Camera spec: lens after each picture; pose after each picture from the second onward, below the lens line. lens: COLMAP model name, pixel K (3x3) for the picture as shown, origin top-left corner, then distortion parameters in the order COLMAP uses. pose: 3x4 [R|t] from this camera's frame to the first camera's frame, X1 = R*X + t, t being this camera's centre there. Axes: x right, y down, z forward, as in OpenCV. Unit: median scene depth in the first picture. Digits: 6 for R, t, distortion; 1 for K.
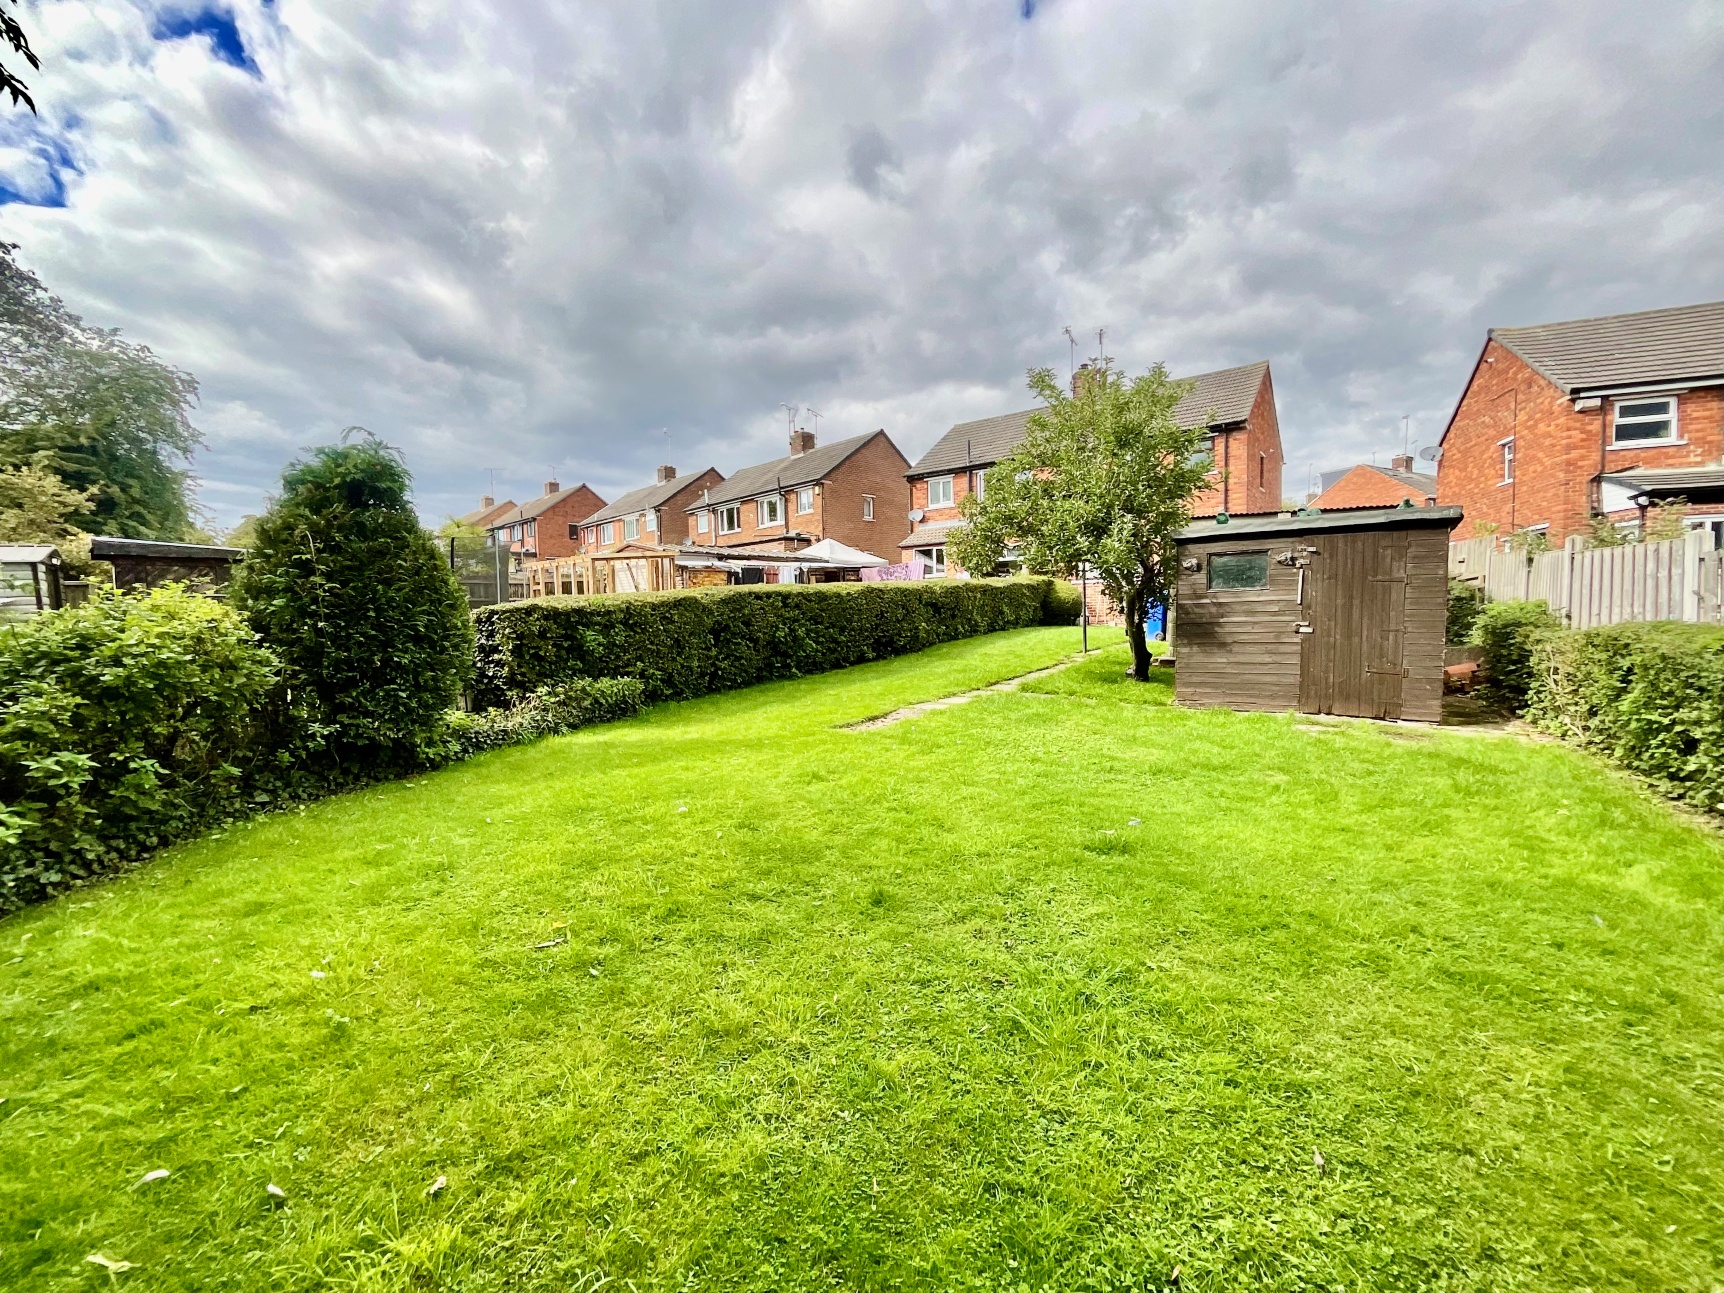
lens RADIAL K [[694.4, 0, 861.5], [0, 694.4, 639.5], [0, 0, 1]] dist [-0.004503, -0.000108]
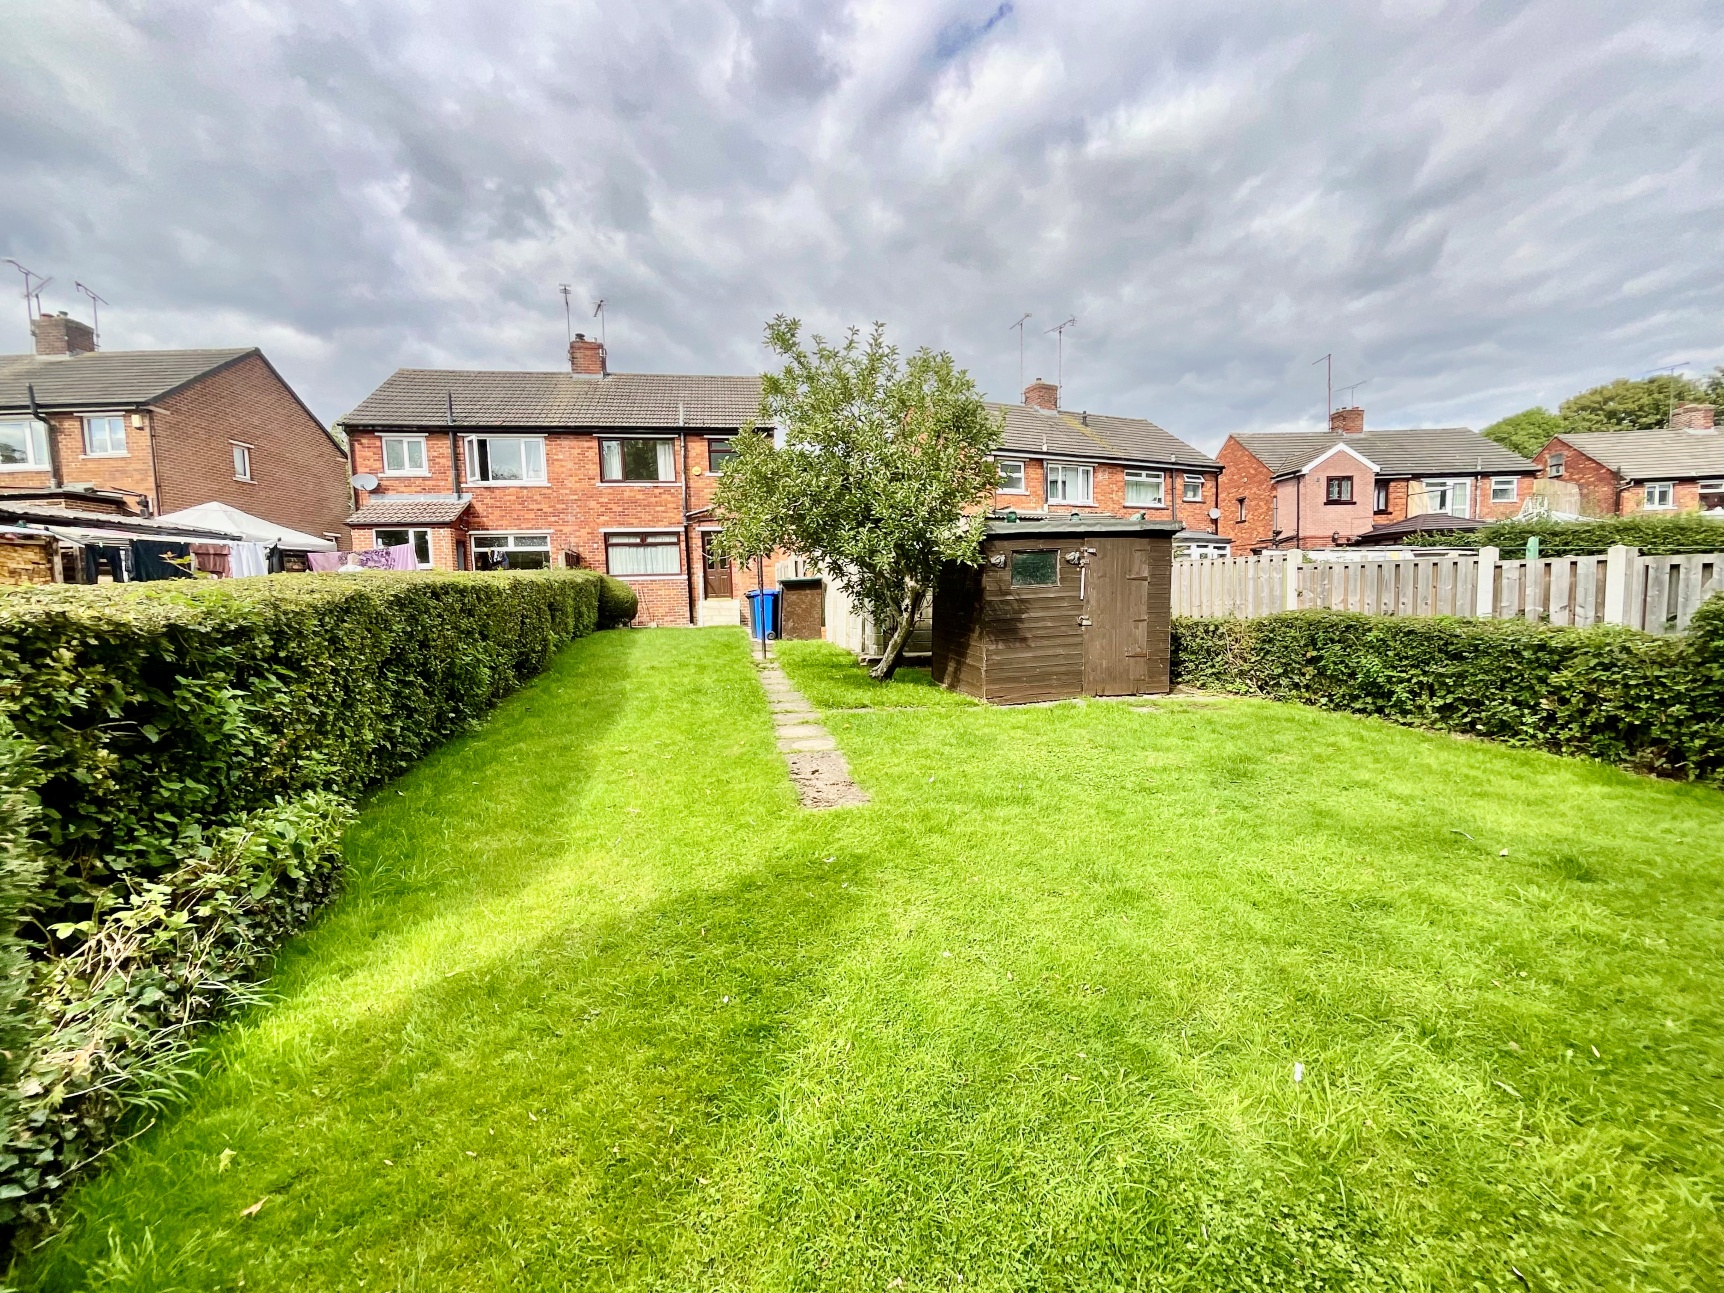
lens RADIAL K [[689.9, 0, 861.9], [0, 689.9, 657.9], [0, 0, 1]] dist [0.000188, -0.000525]
pose [[0.668294, -0.068058, 0.740777, -0.117797], [0.048274, 0.997675, 0.048110, -0.007760], [-0.742329, 0.003608, 0.670026, 0.142106]]
